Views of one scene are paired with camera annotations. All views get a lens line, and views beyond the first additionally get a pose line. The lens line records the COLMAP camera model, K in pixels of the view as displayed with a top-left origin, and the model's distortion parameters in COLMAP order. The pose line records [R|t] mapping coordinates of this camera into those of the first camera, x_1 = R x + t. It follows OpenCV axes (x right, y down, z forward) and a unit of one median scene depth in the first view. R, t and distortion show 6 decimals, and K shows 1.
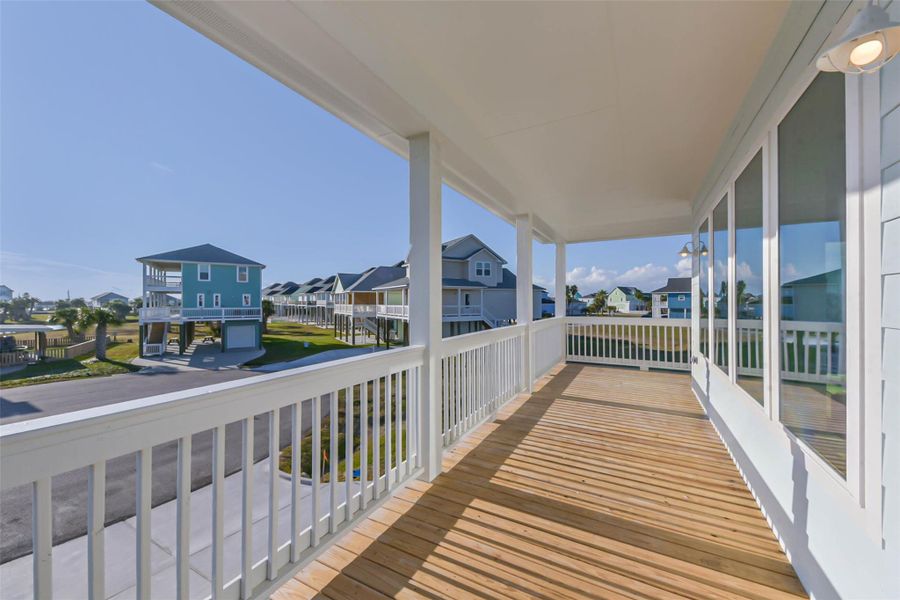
lens RADIAL K [[349.6, 0, 448.2], [0, 349.6, 301.1], [0, 0, 1]] dist [0.066878, -0.024208]
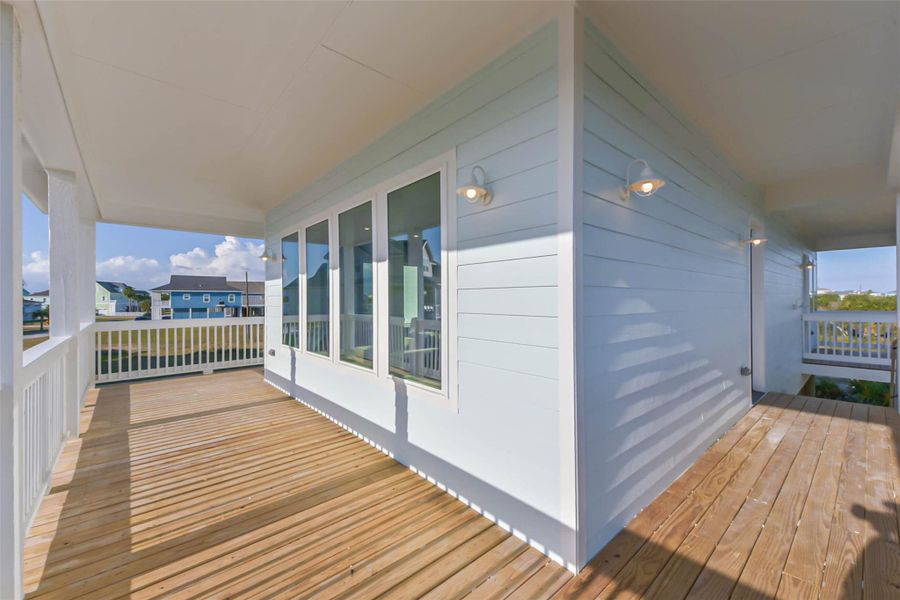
lens RADIAL K [[361.2, 0, 445.8], [0, 361.2, 297.7], [0, 0, 1]] dist [0.081682, -0.026040]
pose [[0.360180, 0.002784, 0.932879, -0.301157], [0.003110, 0.999986, -0.004185, -0.006294], [-0.932877, 0.004409, 0.360167, 0.092418]]
